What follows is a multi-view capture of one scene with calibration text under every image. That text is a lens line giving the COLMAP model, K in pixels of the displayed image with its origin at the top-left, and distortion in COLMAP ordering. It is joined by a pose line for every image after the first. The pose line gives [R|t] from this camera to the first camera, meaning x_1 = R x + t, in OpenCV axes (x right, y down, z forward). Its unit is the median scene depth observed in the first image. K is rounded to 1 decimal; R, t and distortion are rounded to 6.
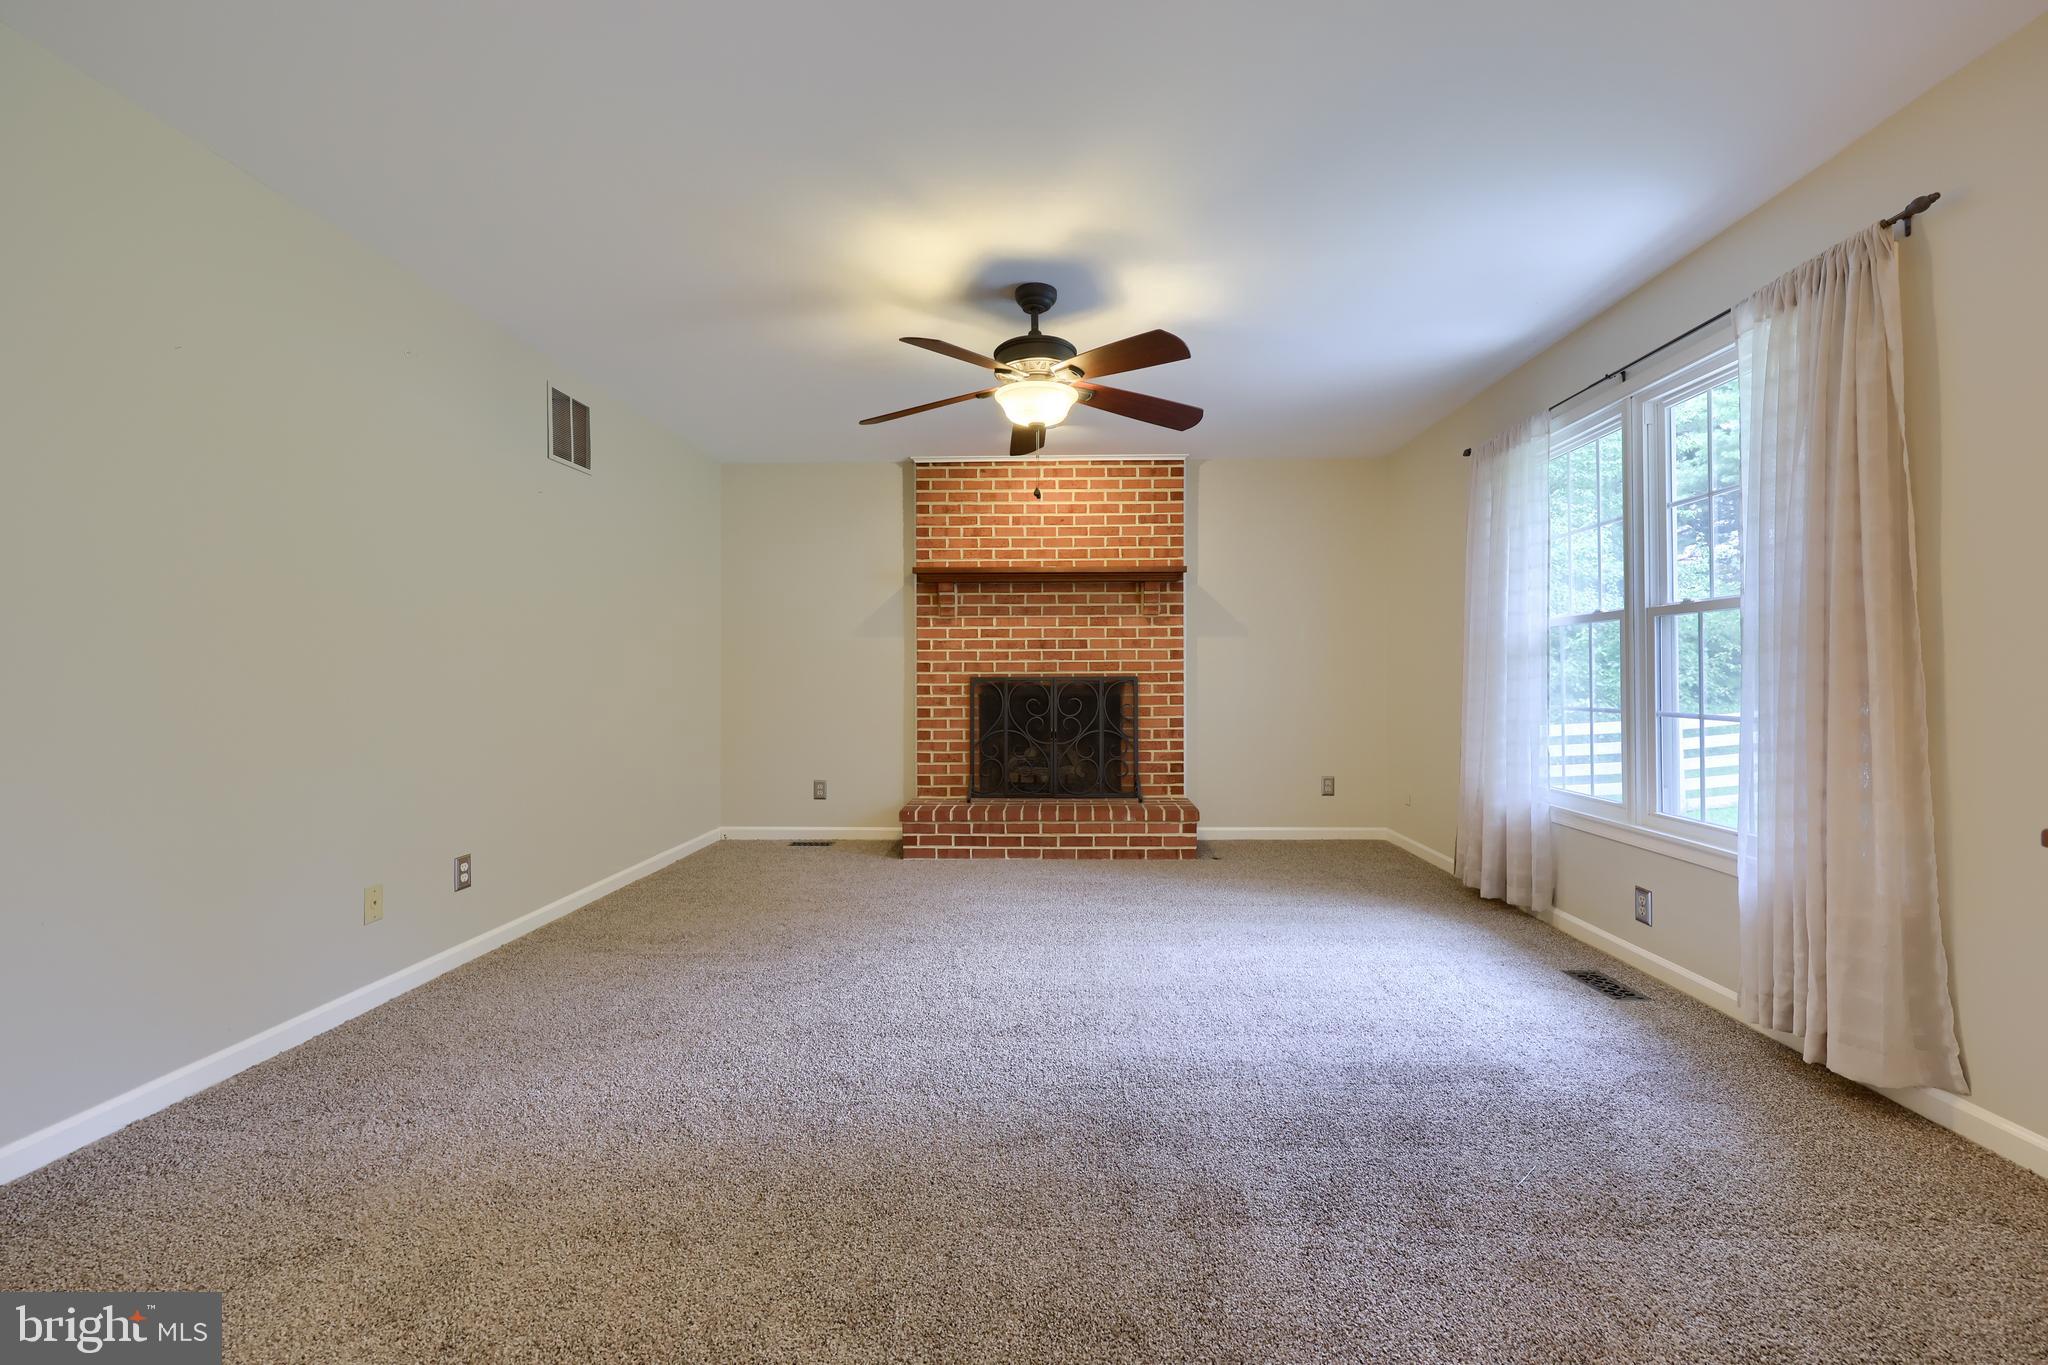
lens RADIAL K [[823.7, 0, 1051.1], [0, 823.7, 675.8], [0, 0, 1]] dist [0.000349, -0.000086]
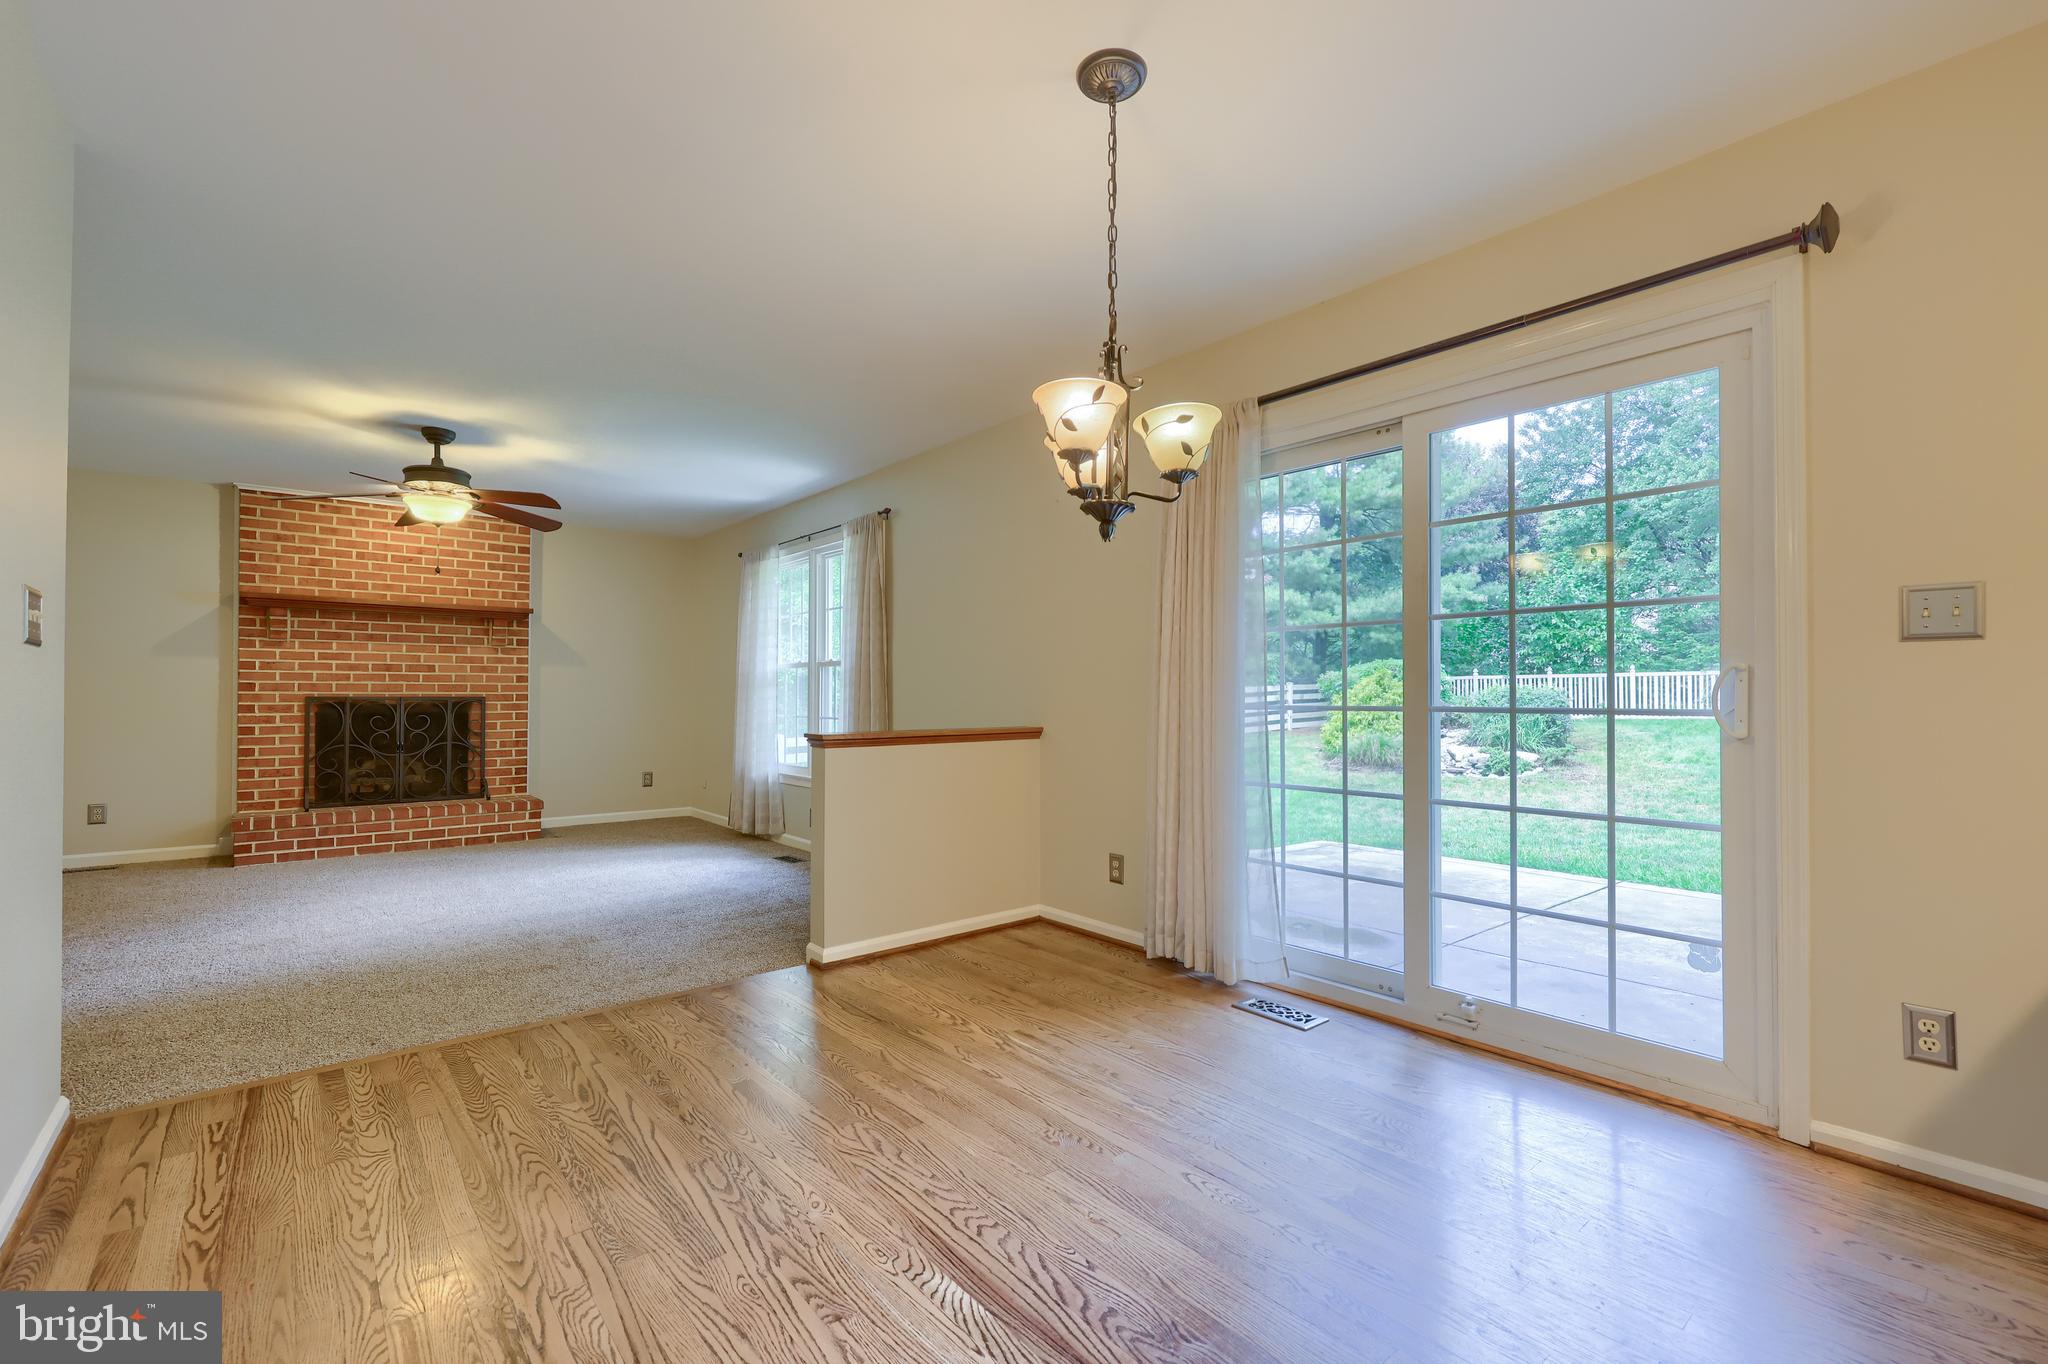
lens RADIAL K [[888.9, 0, 1018.1], [0, 888.9, 684.2], [0, 0, 1]] dist [0.002461, 0.000288]
pose [[0.760850, 0.014134, 0.648774, -0.145360], [-0.005188, 0.999863, -0.015698, -0.001056], [-0.648908, 0.008578, 0.760819, -0.490178]]
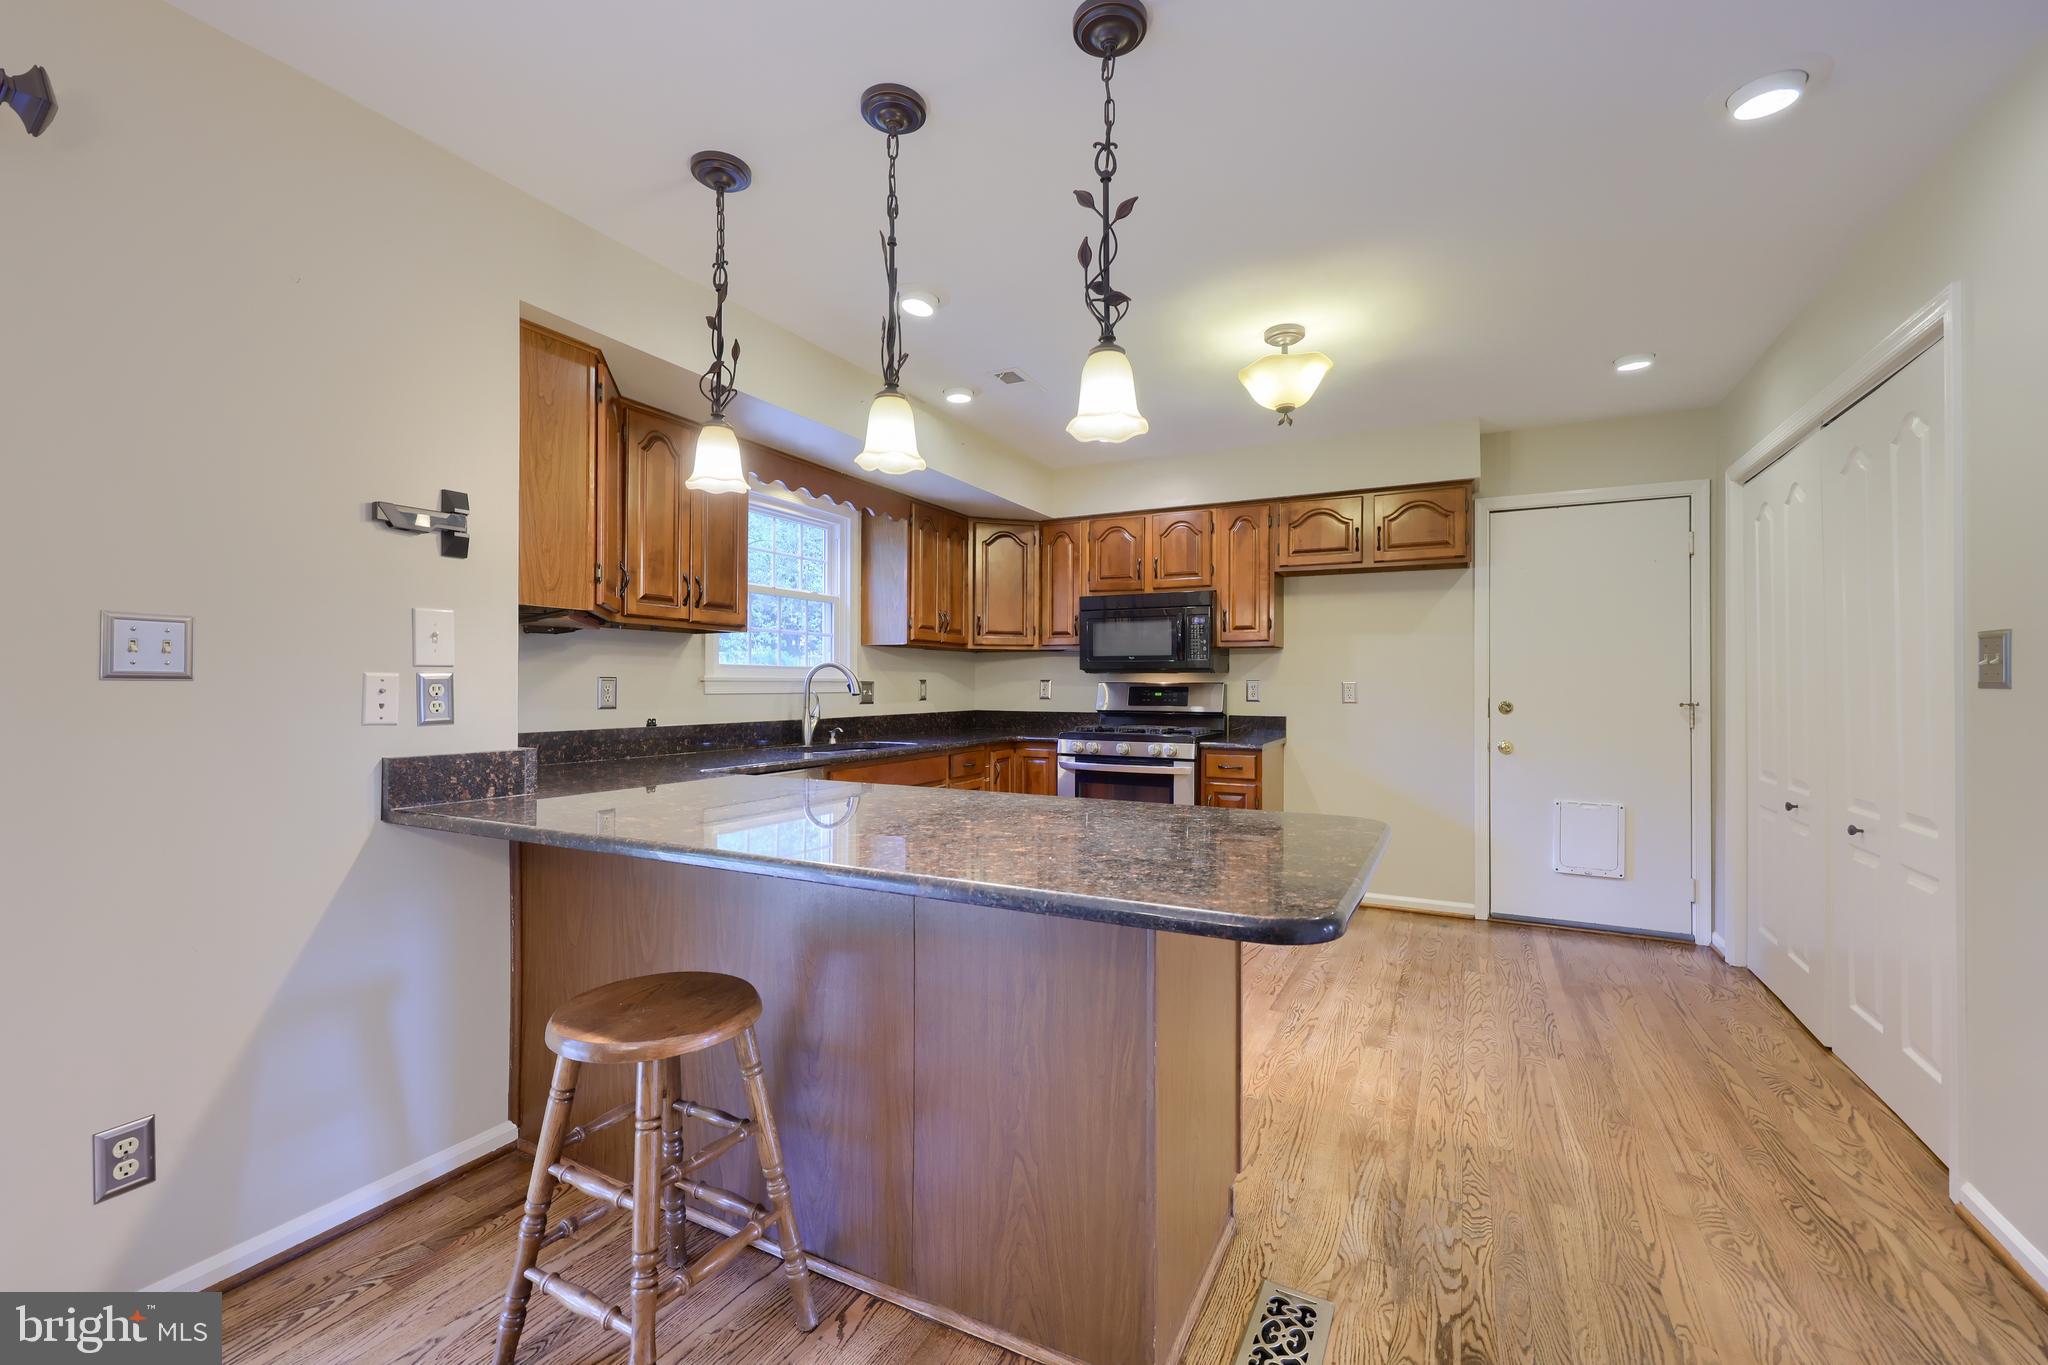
lens RADIAL K [[852.9, 0, 1031.8], [0, 852.9, 687.6], [0, 0, 1]] dist [0.002723, -0.000312]
pose [[-0.897184, -0.002578, 0.441648, -0.024099], [-0.003896, 0.999990, -0.002076, -0.025116], [-0.441639, -0.003583, -0.897186, -0.326225]]
